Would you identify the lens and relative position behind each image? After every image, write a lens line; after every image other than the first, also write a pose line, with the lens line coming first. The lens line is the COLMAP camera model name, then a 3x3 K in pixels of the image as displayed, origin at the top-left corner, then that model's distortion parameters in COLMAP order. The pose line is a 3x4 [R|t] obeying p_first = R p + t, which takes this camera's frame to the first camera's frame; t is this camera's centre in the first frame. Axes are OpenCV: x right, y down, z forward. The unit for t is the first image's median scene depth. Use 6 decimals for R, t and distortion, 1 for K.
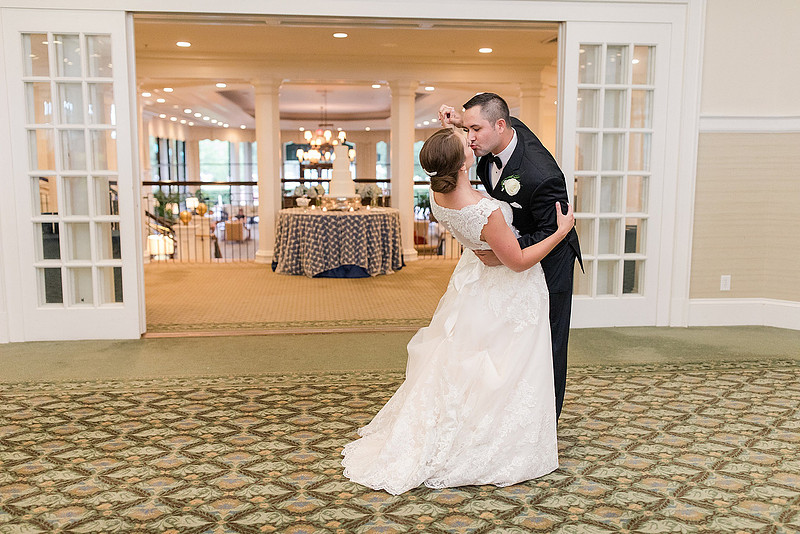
lens RADIAL K [[929.9, 0, 400.1], [0, 929.9, 267.9], [0, 0, 1]] dist [0.014887, 0.000000]
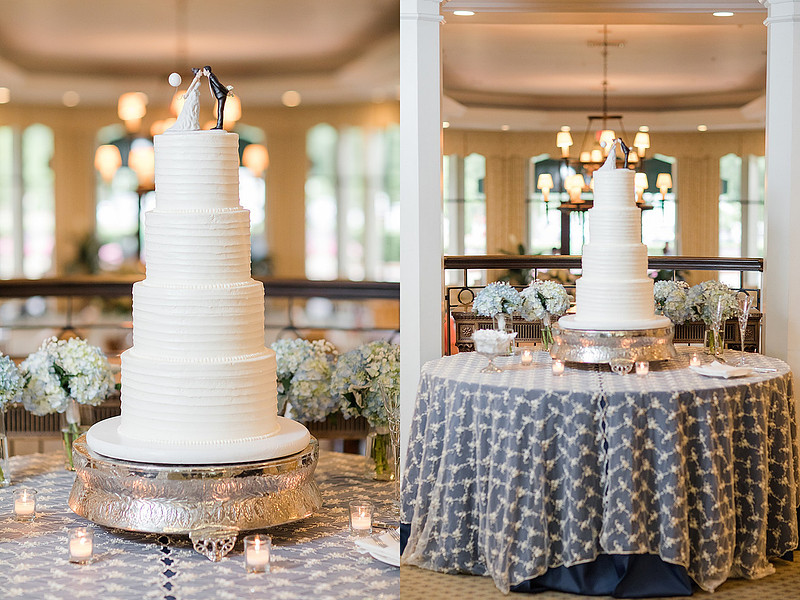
lens RADIAL K [[1897.7, 0, 399.6], [0, 1897.7, 299.3], [0, 0, 1]] dist [-0.063539, 0.000000]
pose [[0.981542, 0.008292, -0.191065, -0.009914], [-0.019527, 0.998183, -0.056996, -0.049304], [0.190245, 0.059675, 0.979921, 0.356626]]
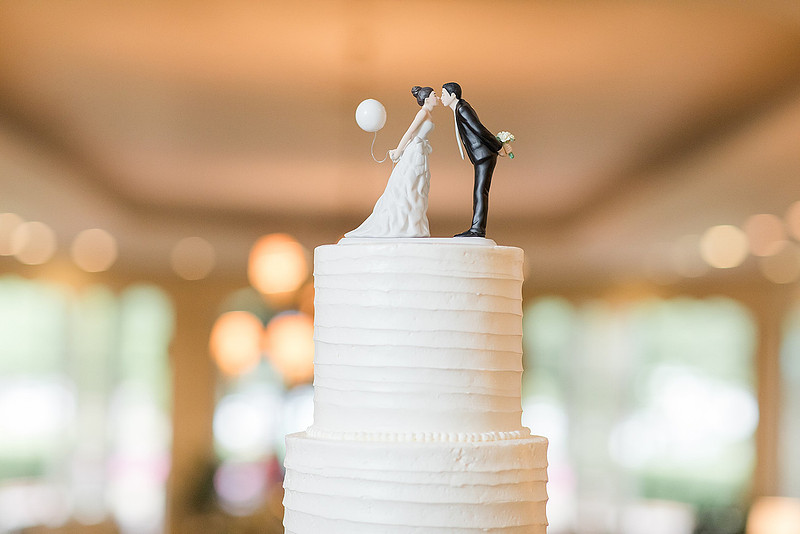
lens RADIAL K [[1983.9, 0, 399.7], [0, 1983.9, 267.7], [0, 0, 1]] dist [-0.077827, 0.000000]
pose [[0.962461, 0.006911, -0.271331, -0.126999], [-0.056771, 0.982690, -0.176346, -0.088600], [0.265415, 0.185130, 0.946193, 0.704411]]
